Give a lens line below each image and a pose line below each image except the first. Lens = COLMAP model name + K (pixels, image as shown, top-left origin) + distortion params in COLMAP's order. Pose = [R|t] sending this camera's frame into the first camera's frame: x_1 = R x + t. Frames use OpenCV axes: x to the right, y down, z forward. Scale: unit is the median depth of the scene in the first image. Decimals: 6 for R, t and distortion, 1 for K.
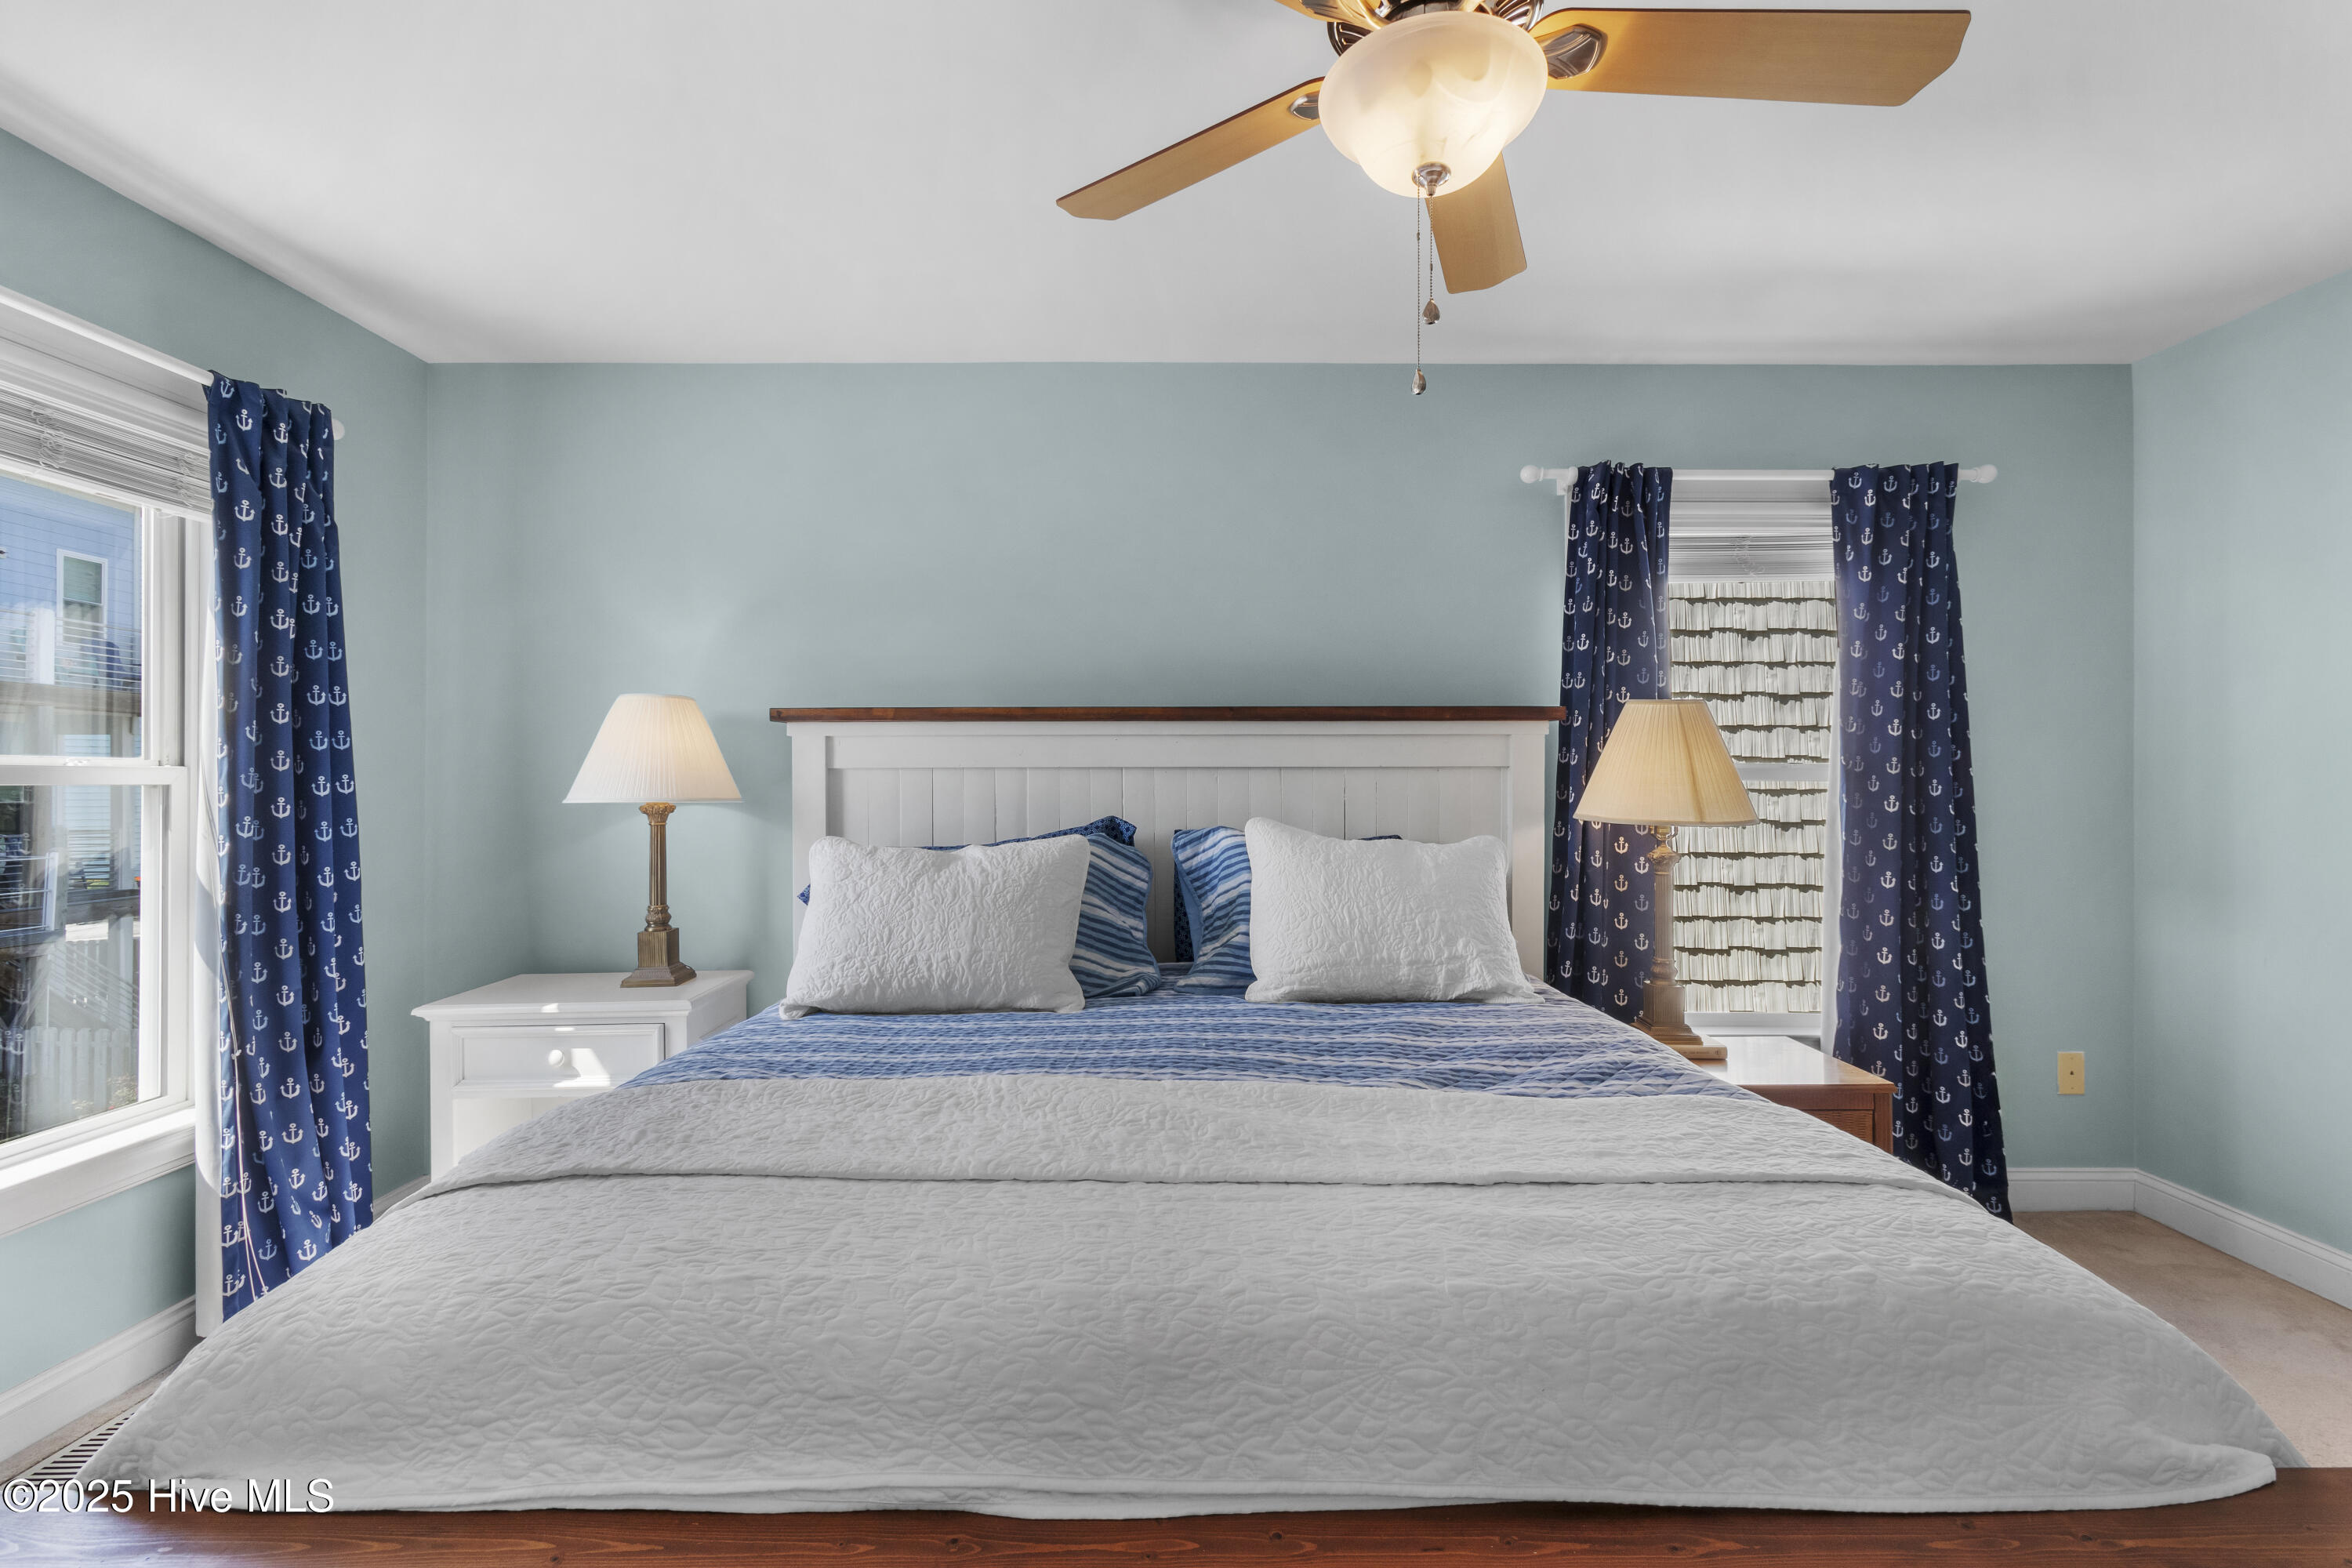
lens RADIAL K [[1089.3, 0, 1169.6], [0, 1089.3, 775.9], [0, 0, 1]] dist [0.002063, 0.000738]
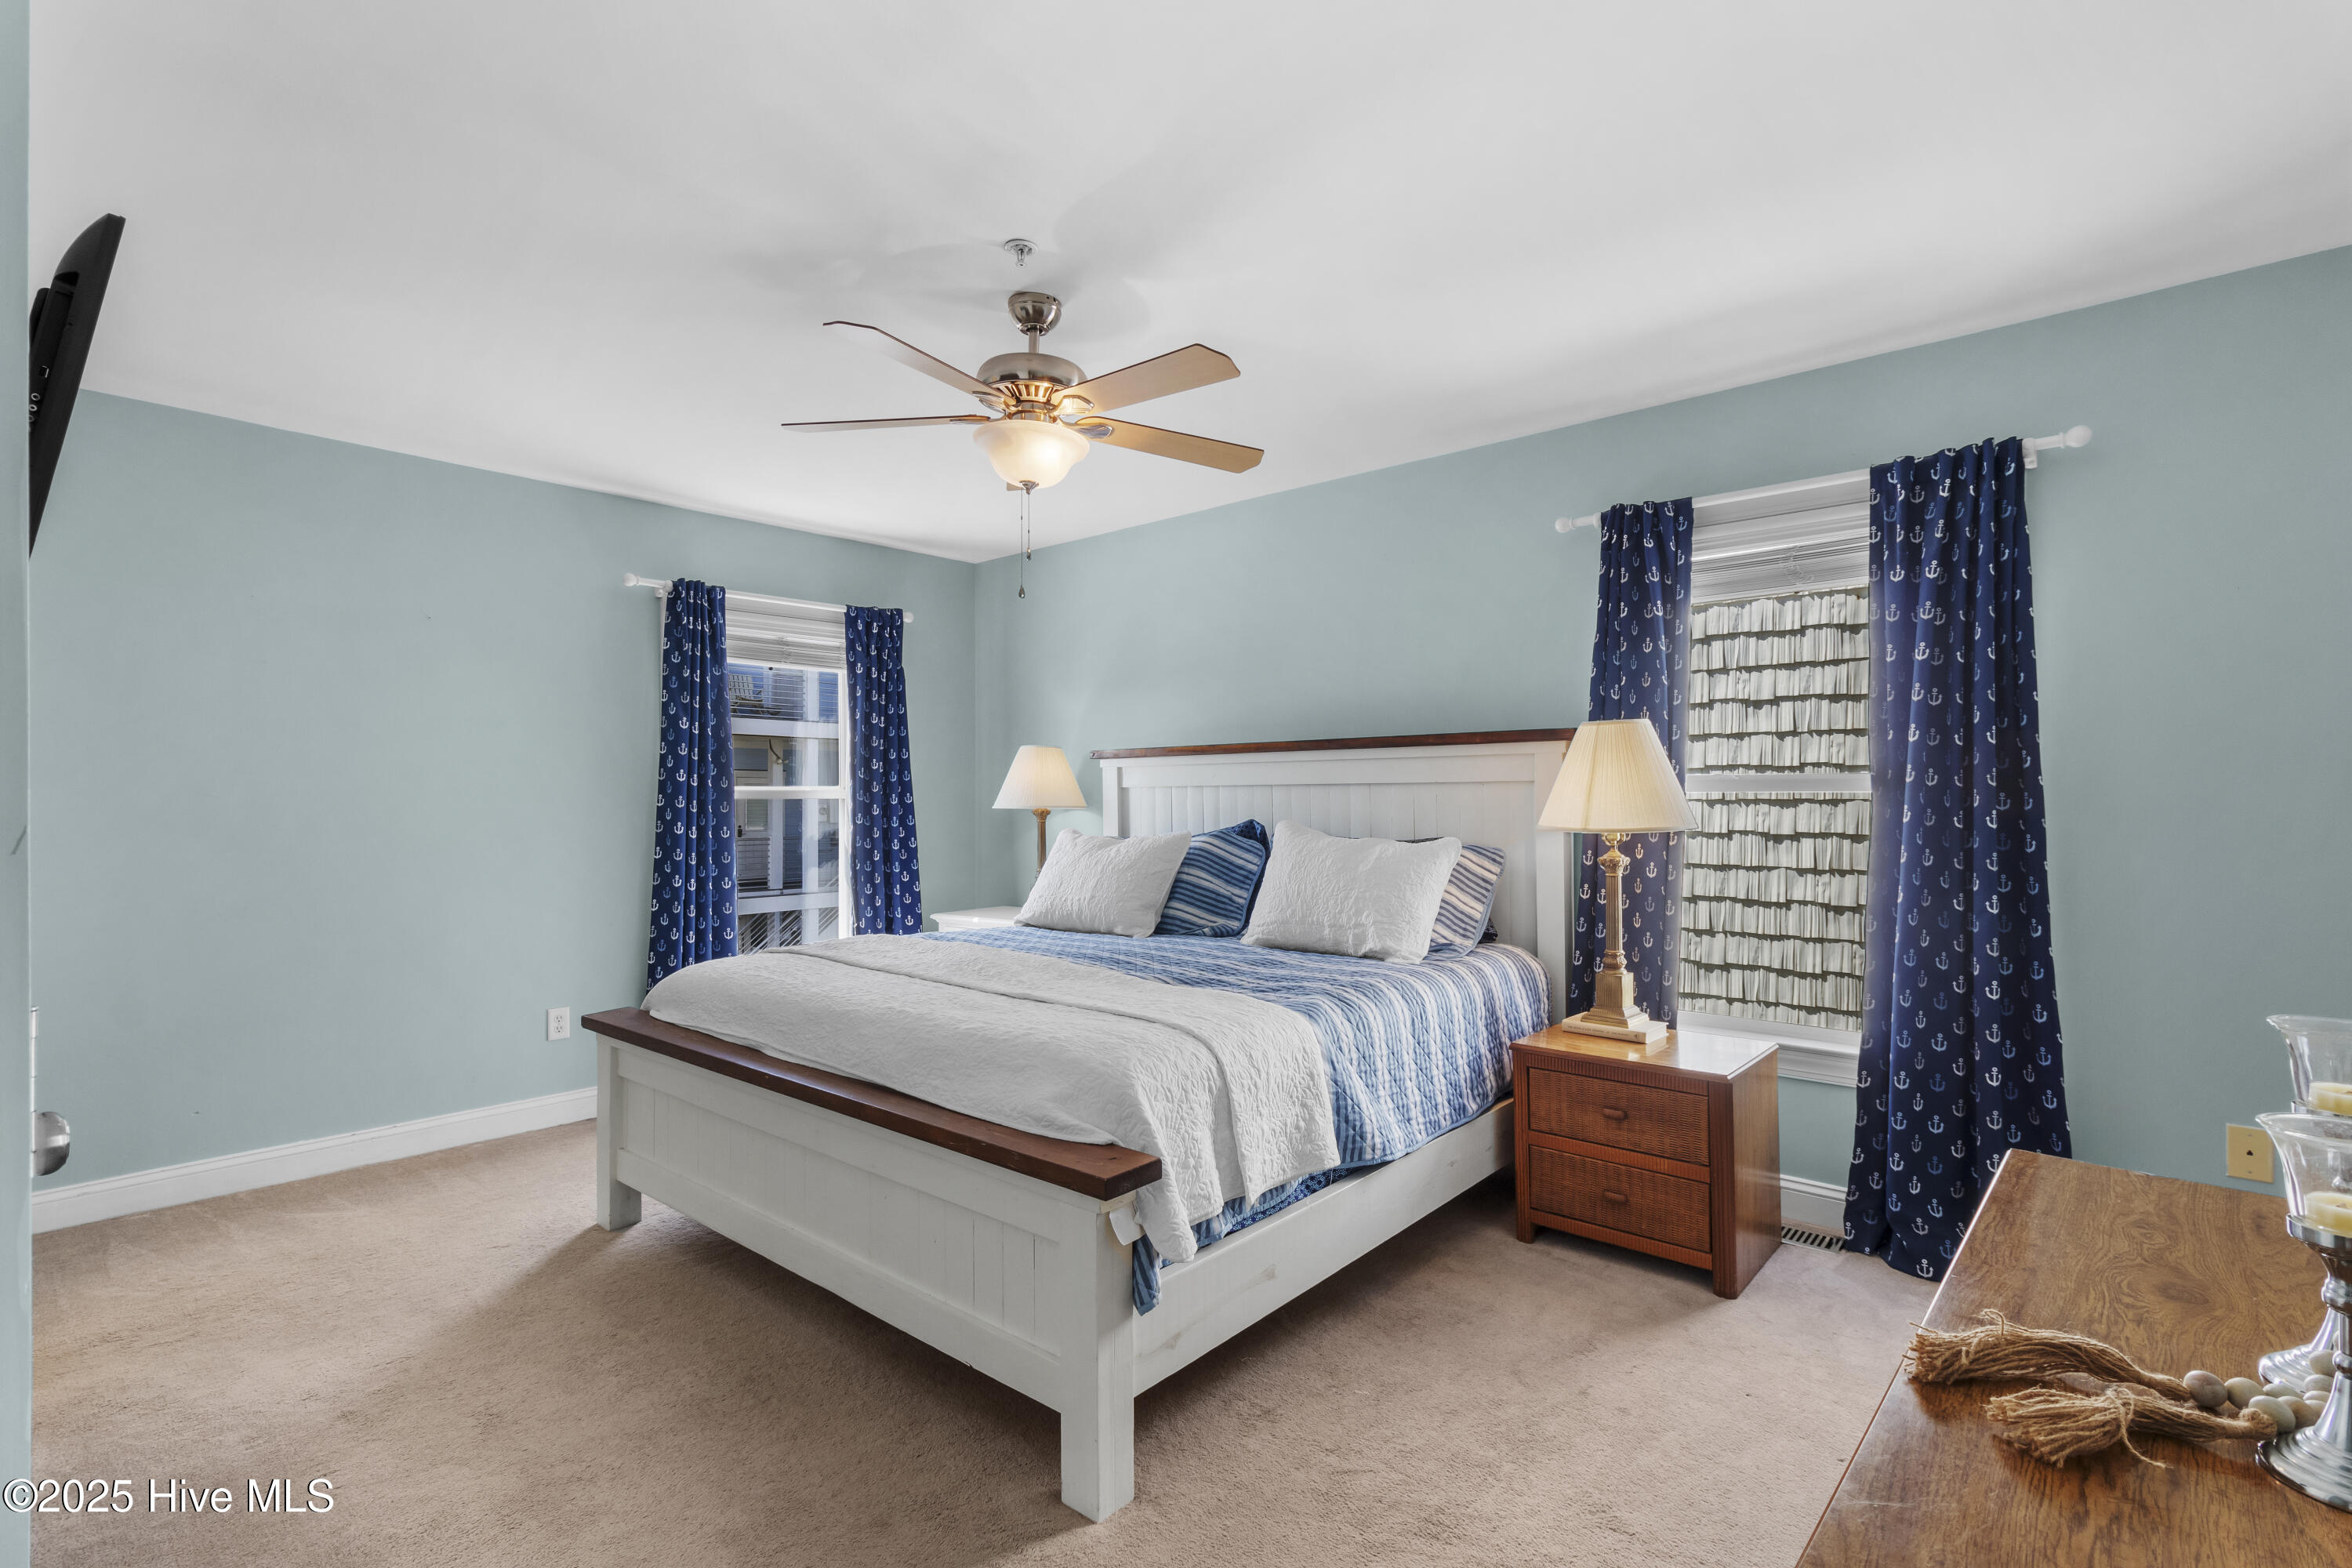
lens RADIAL K [[1089.3, 0, 1186.0], [0, 1089.3, 793.6], [0, 0, 1]] dist [0.002063, 0.000738]
pose [[0.748335, -0.005051, -0.663301, 0.930865], [0.006791, 0.999977, 0.000046, 0.002664], [0.663286, -0.004539, 0.748352, -0.141678]]
